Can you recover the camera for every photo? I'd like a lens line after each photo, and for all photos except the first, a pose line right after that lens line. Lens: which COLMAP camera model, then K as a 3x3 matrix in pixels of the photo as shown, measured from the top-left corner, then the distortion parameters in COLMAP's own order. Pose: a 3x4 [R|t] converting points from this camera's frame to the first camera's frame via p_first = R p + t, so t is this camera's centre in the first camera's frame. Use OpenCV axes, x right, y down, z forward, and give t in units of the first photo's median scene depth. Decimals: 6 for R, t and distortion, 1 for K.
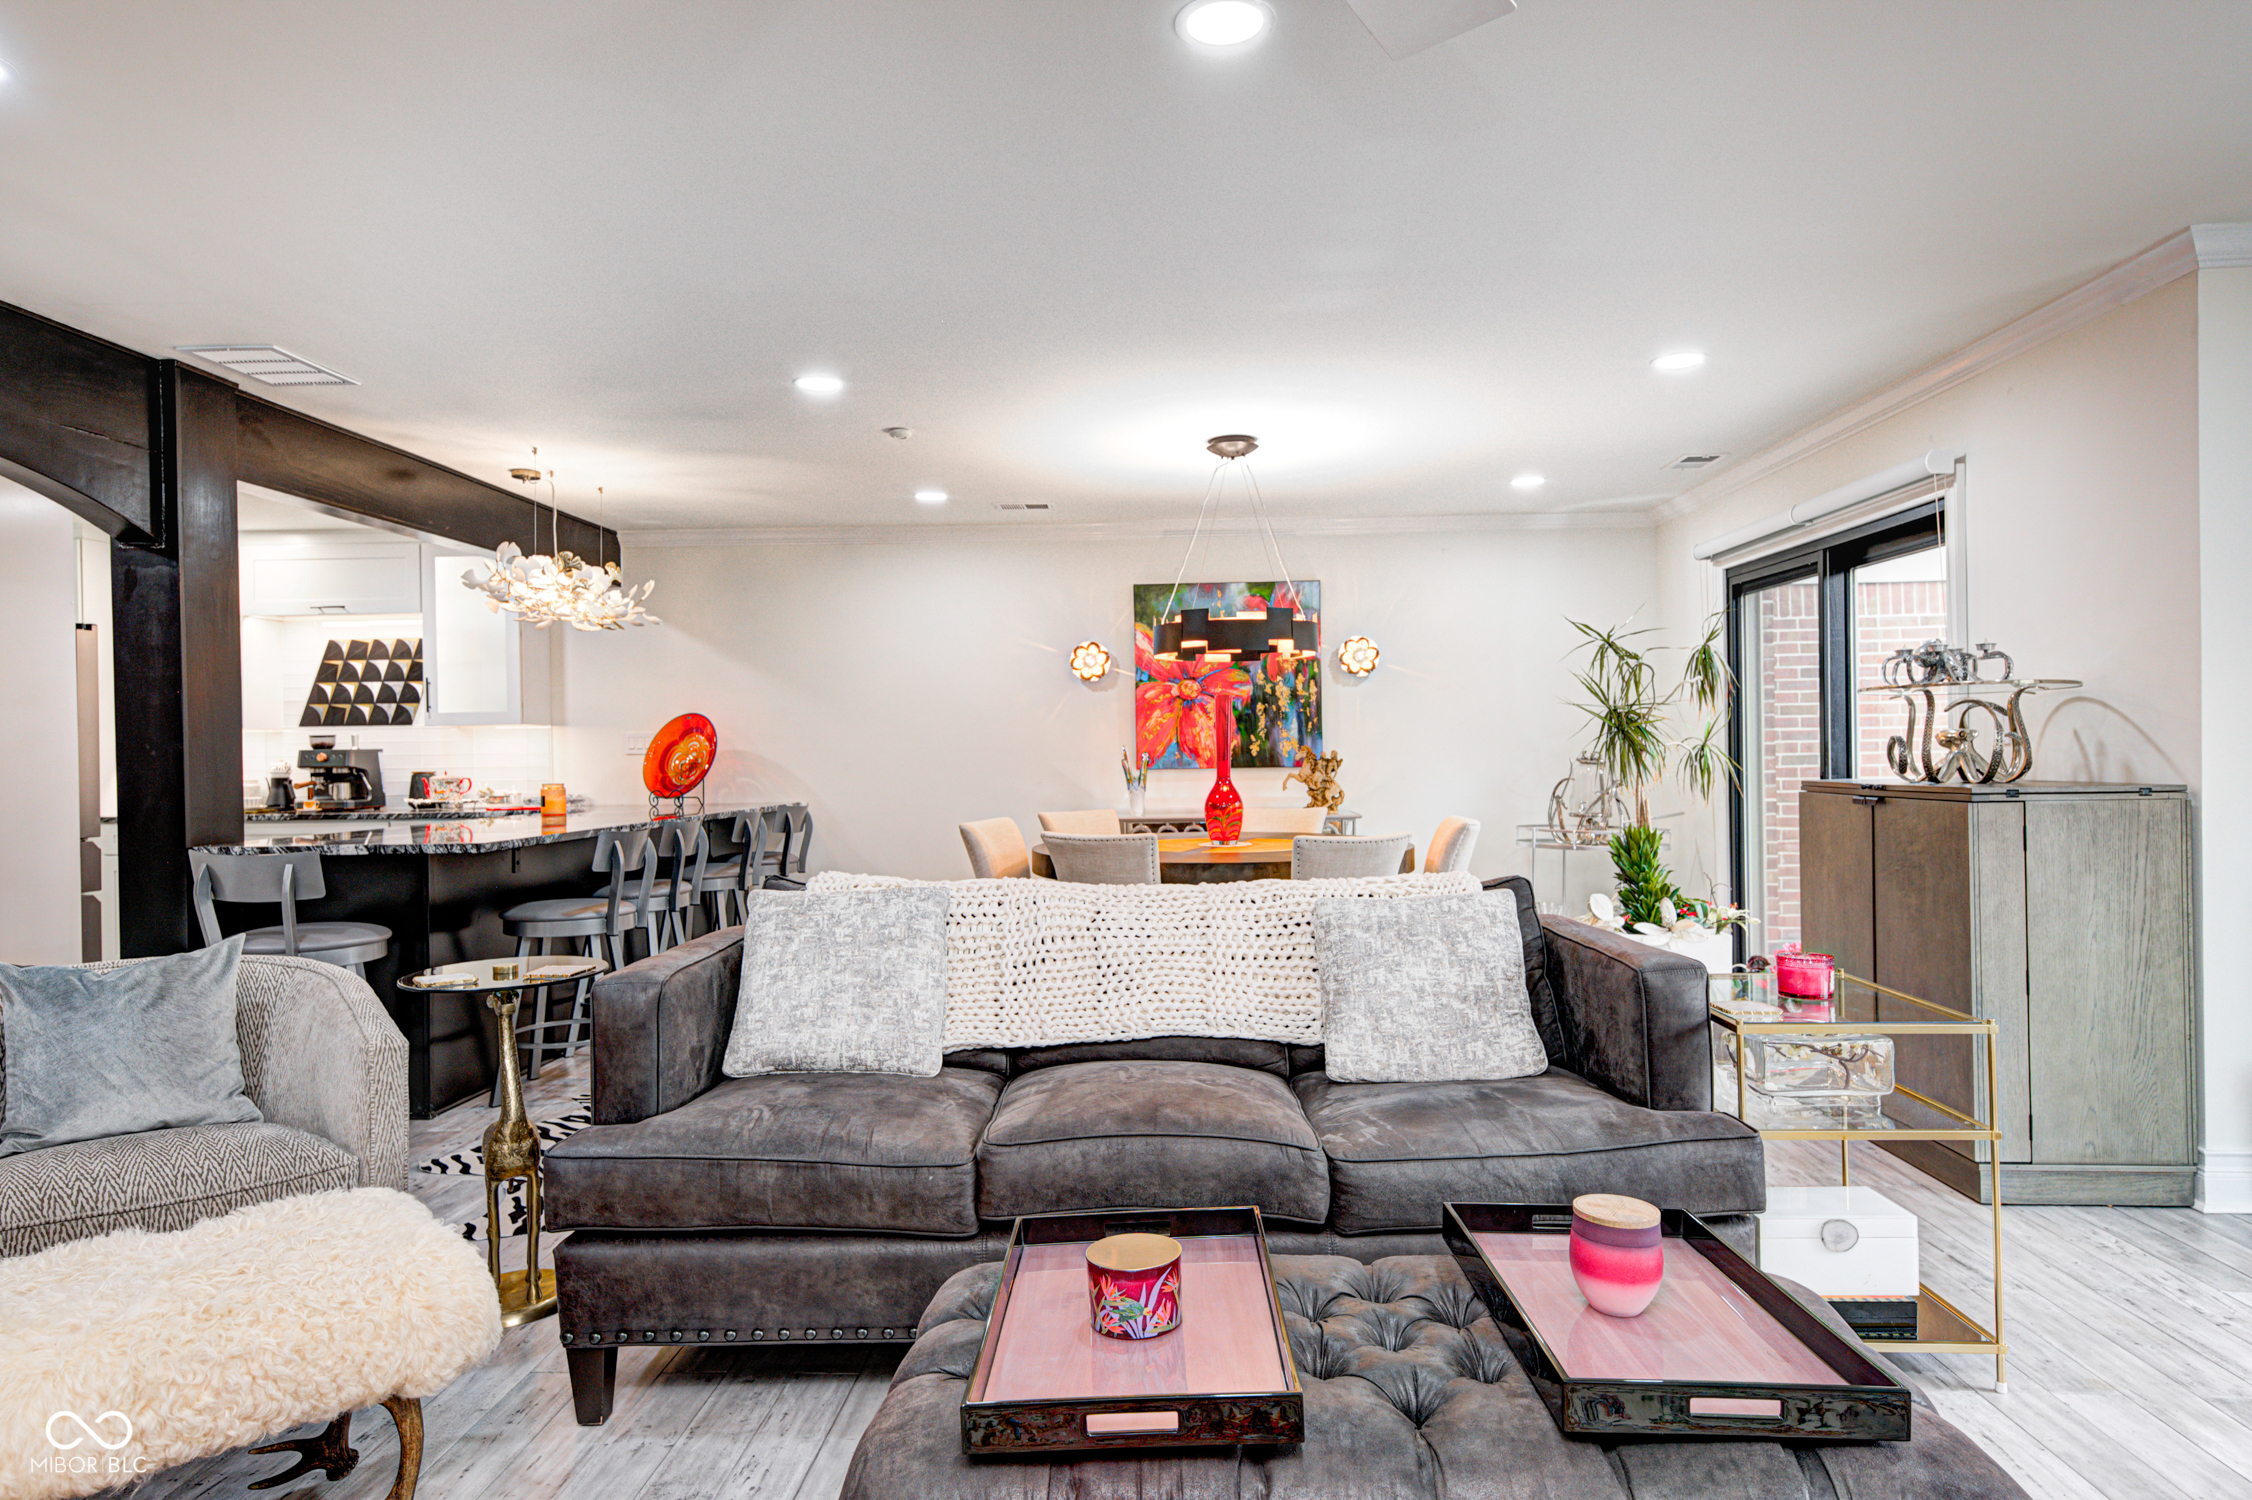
lens RADIAL K [[1297.8, 0, 1126.0], [0, 1297.8, 750.0], [0, 0, 1]] dist [0.016366, -0.000246]
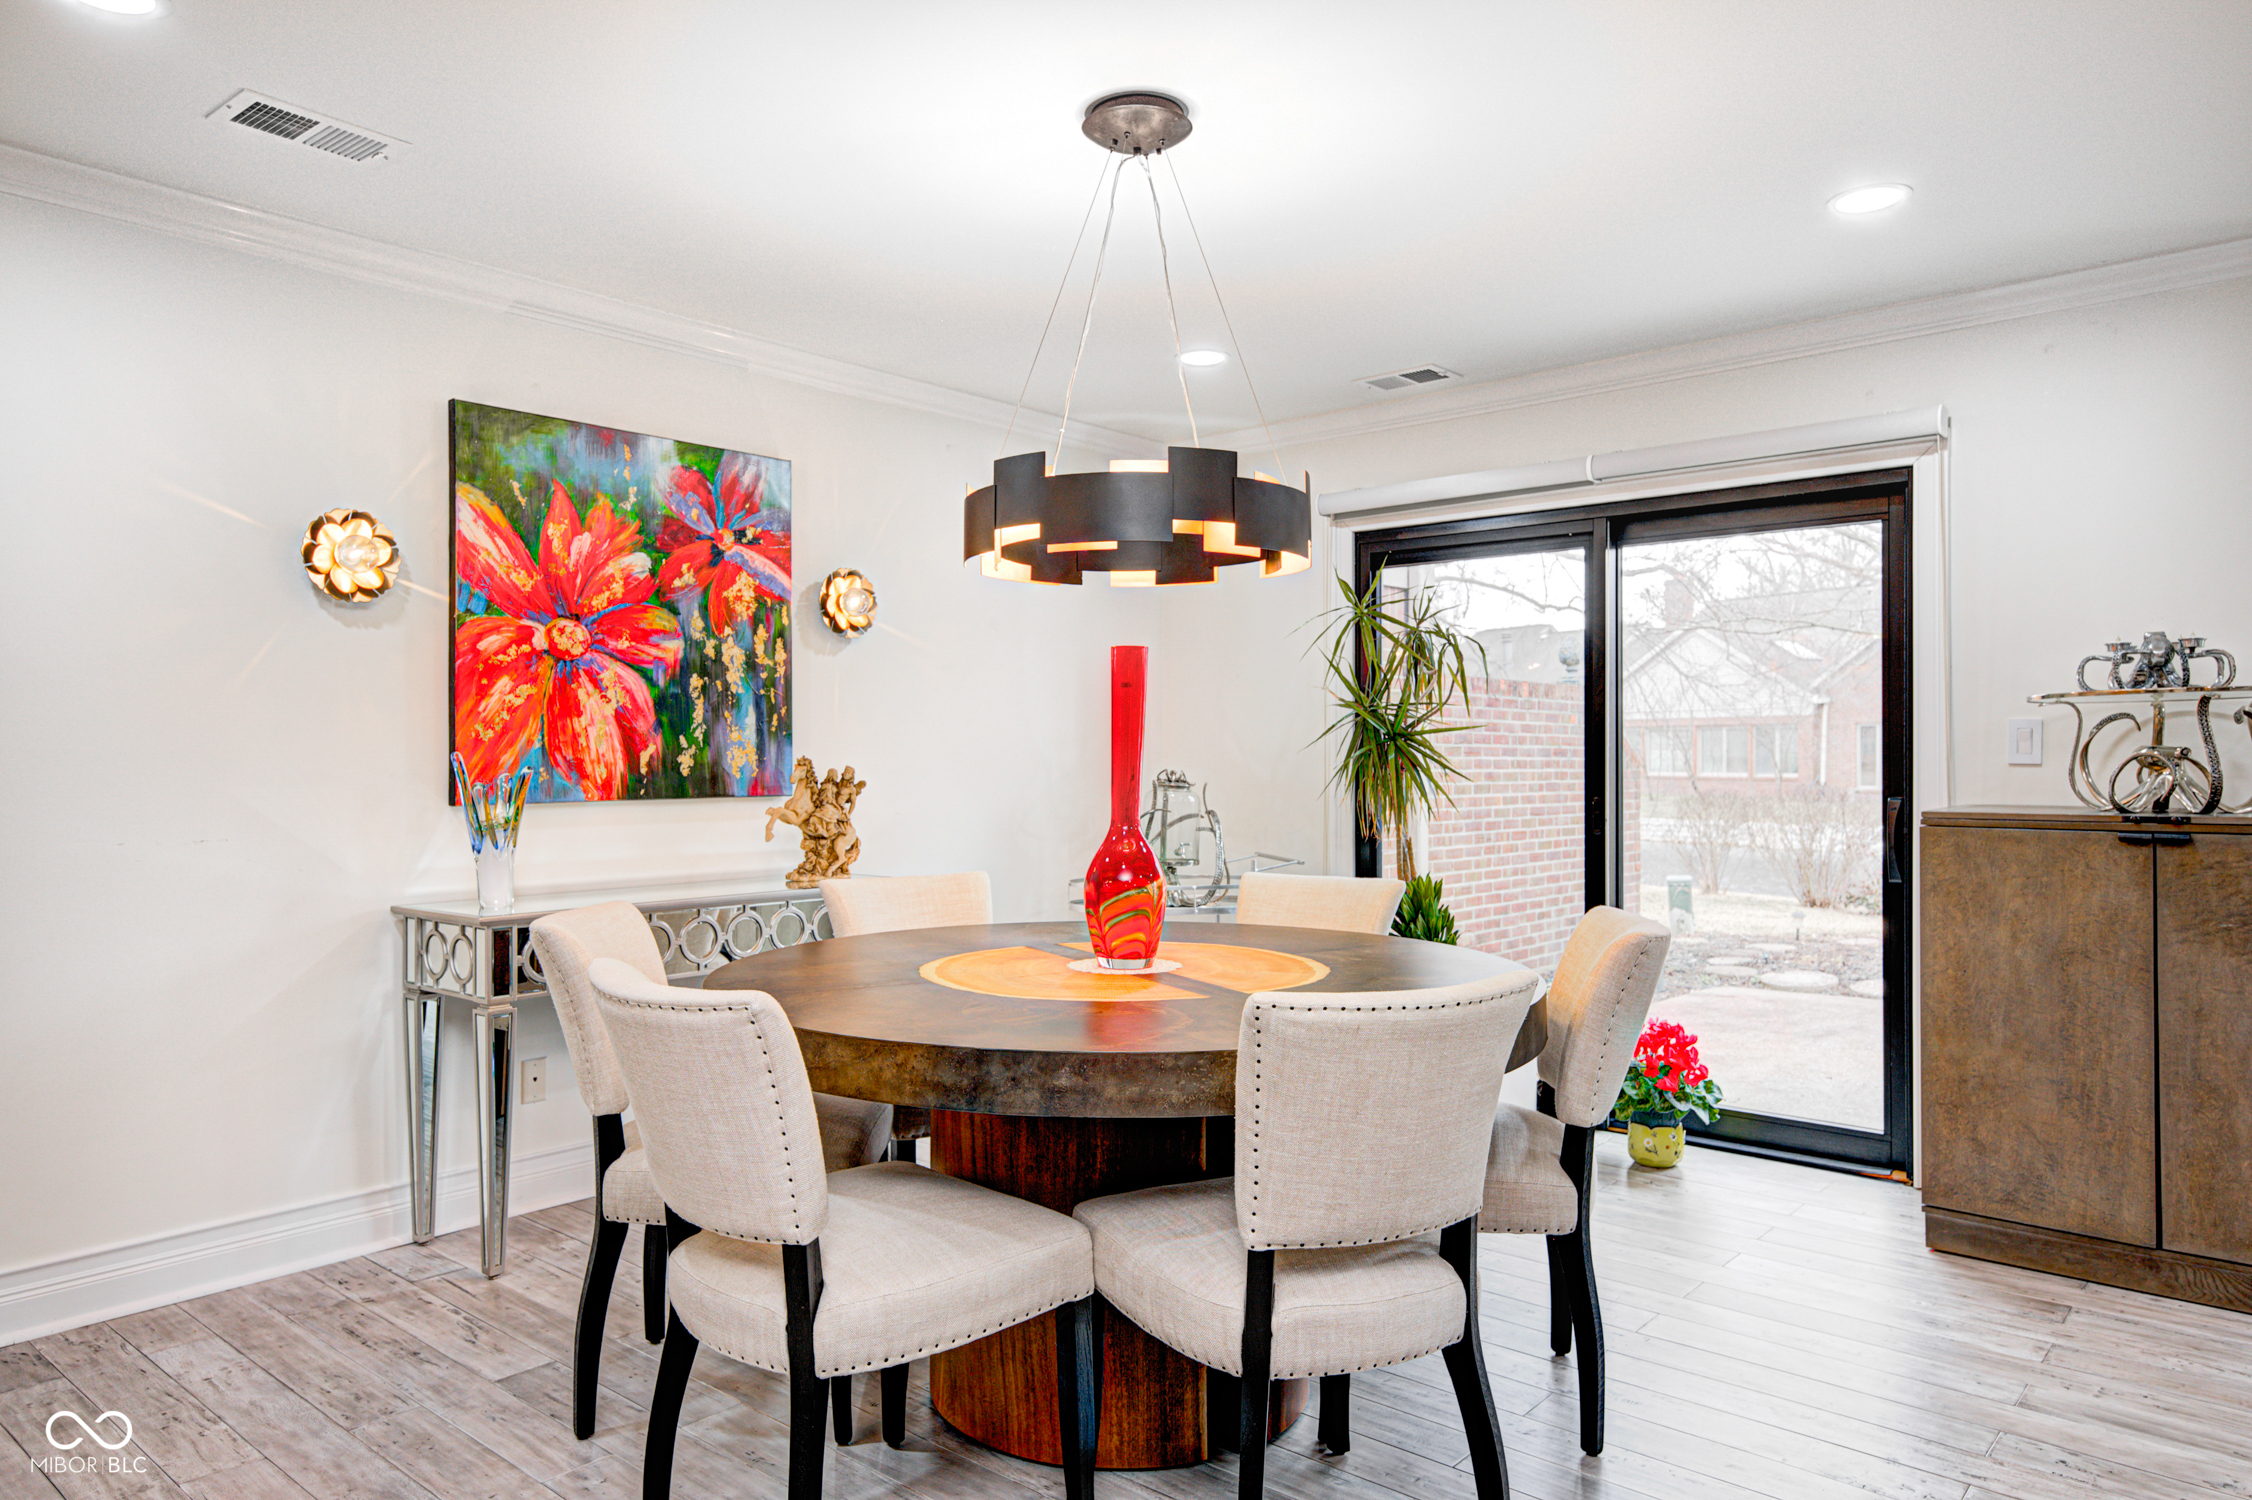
lens RADIAL K [[1445.3, 0, 1126.0], [0, 1445.3, 750.0], [0, 0, 1]] dist [0.025390, -0.000799]
pose [[0.622269, 0.014449, 0.782670, -0.245840], [-0.003933, 0.999875, -0.015331, 0.002420], [-0.782794, 0.006462, 0.622248, 0.500634]]
